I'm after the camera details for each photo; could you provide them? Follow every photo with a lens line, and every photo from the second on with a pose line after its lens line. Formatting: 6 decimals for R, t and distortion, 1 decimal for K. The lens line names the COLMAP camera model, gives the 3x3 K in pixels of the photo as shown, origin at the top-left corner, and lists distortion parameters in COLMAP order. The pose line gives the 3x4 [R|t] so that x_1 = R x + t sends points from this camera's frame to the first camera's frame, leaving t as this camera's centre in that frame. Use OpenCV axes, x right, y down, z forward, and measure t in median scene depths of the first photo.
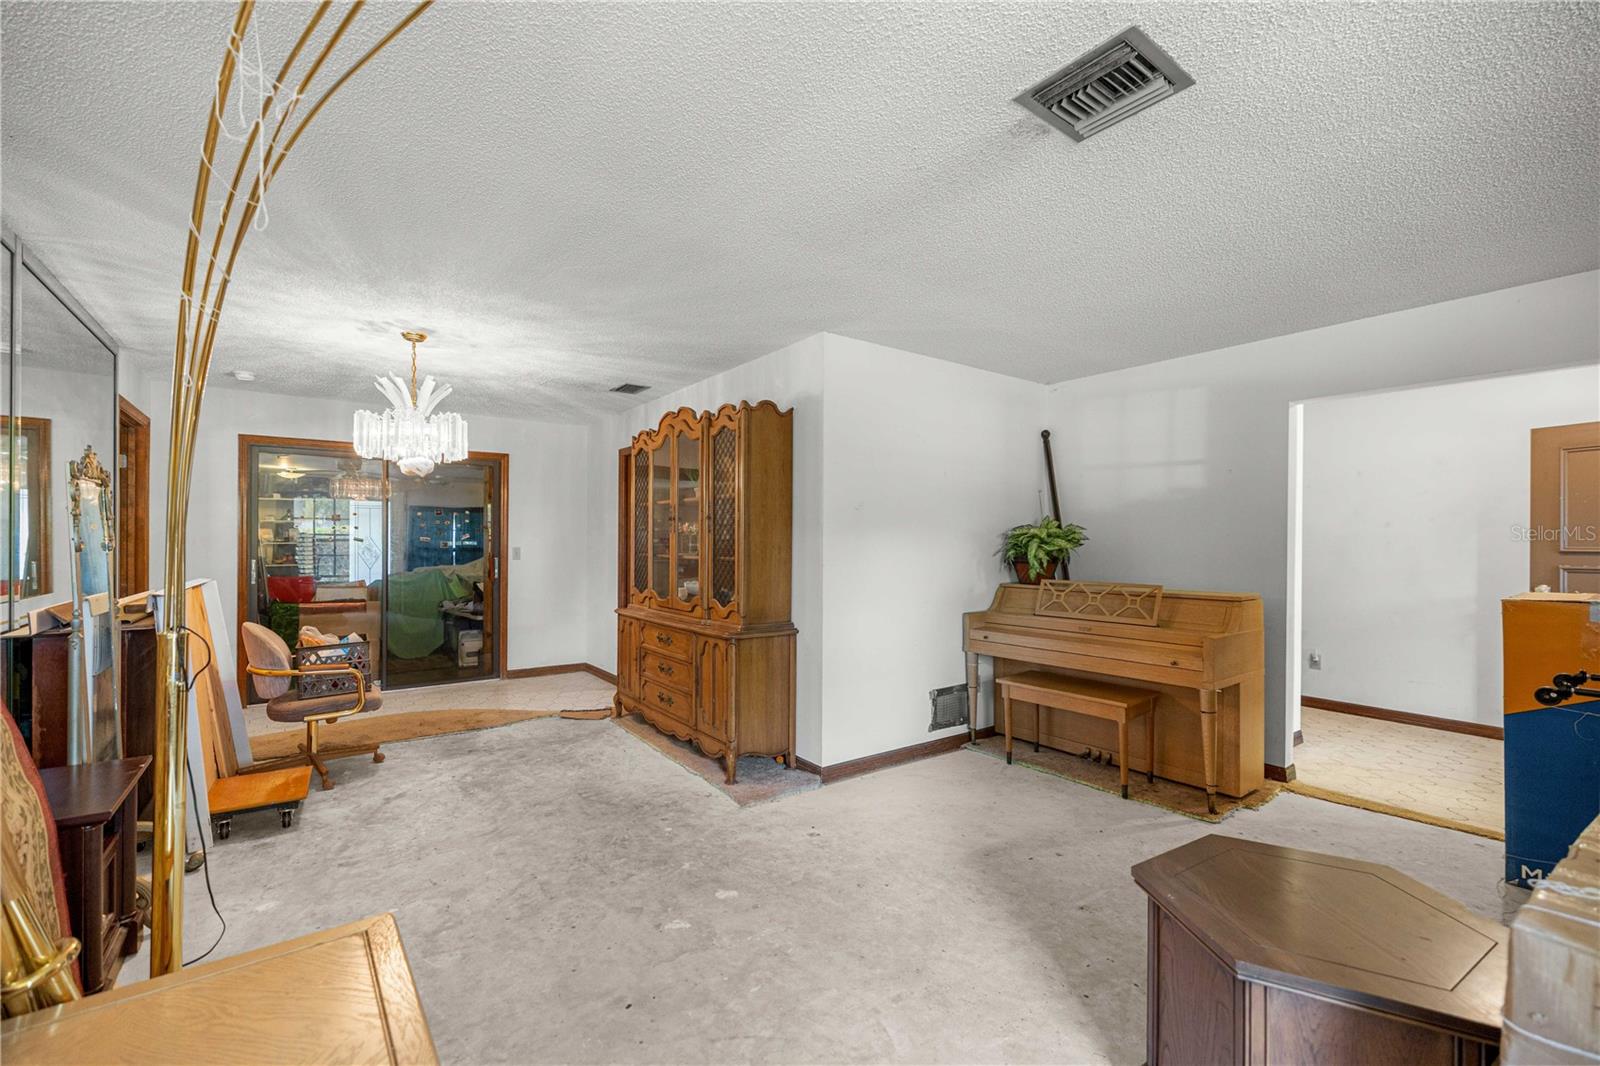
lens RADIAL K [[665.1, 0, 792.9], [0, 665.1, 530.6], [0, 0, 1]] dist [0.000534, 0.000646]
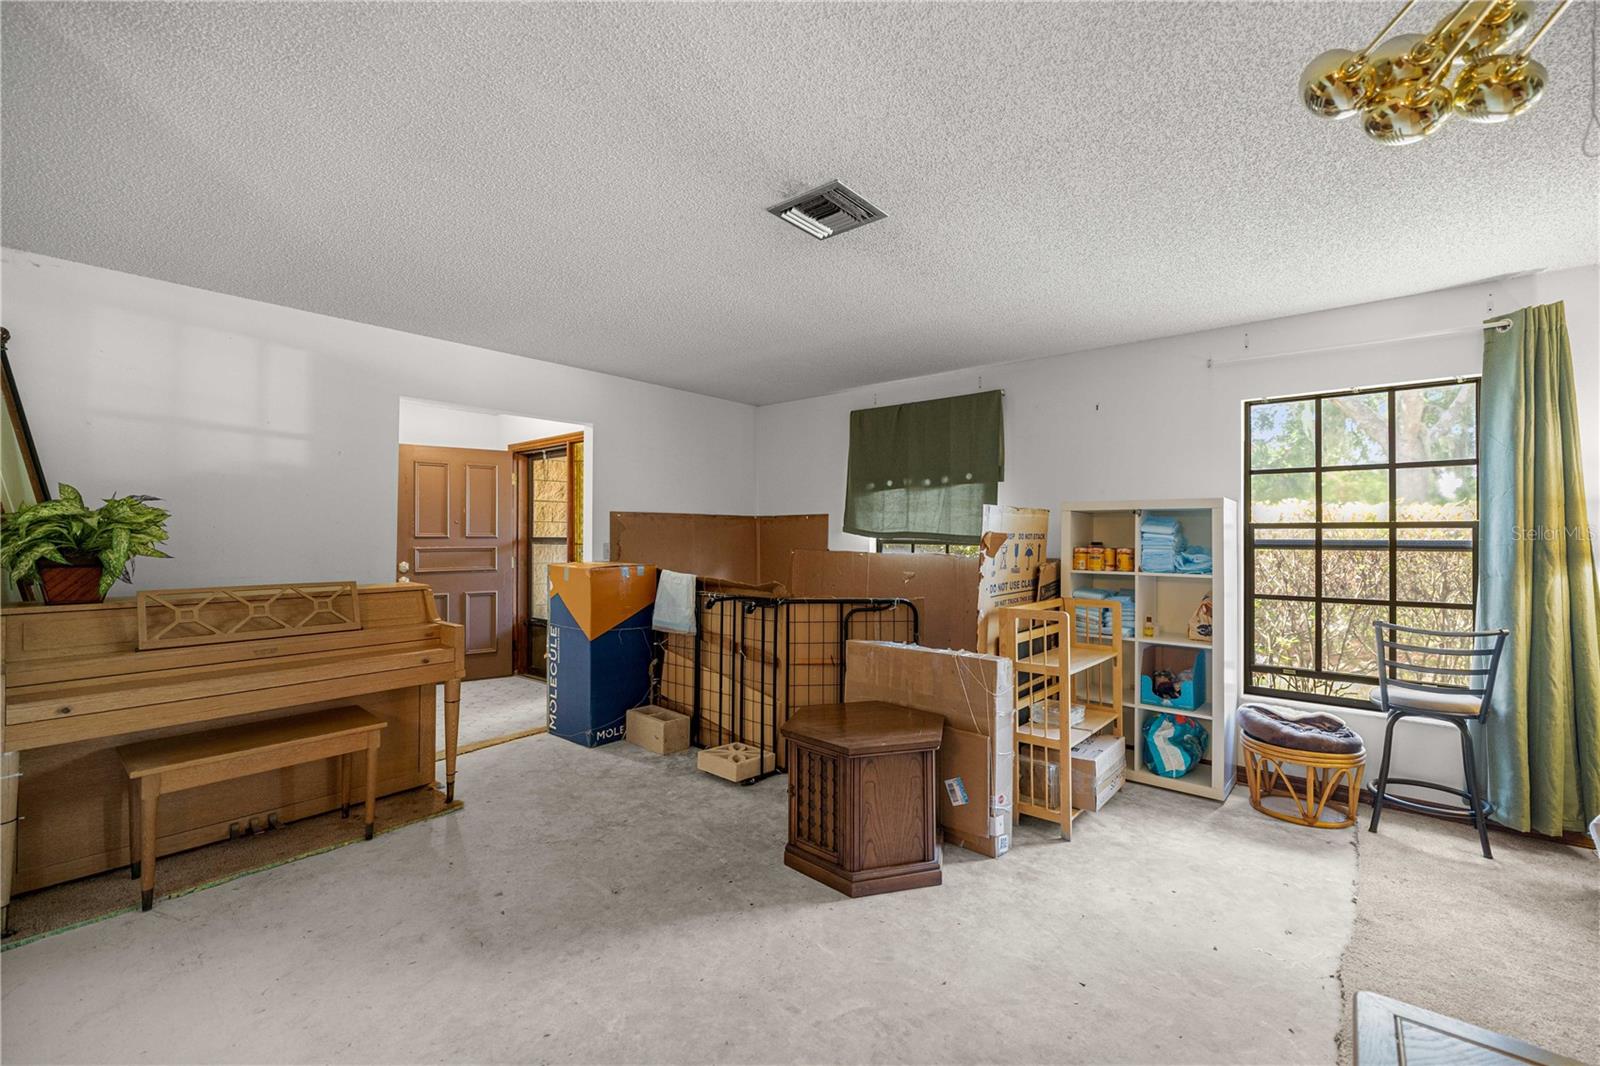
lens RADIAL K [[665.1, 0, 792.9], [0, 665.1, 530.6], [0, 0, 1]] dist [0.000534, 0.000646]
pose [[-0.219814, 0.000441, 0.975542, -0.421259], [-0.018565, 0.999817, -0.004636, 0.011213], [-0.975365, -0.019130, -0.219765, 0.665280]]
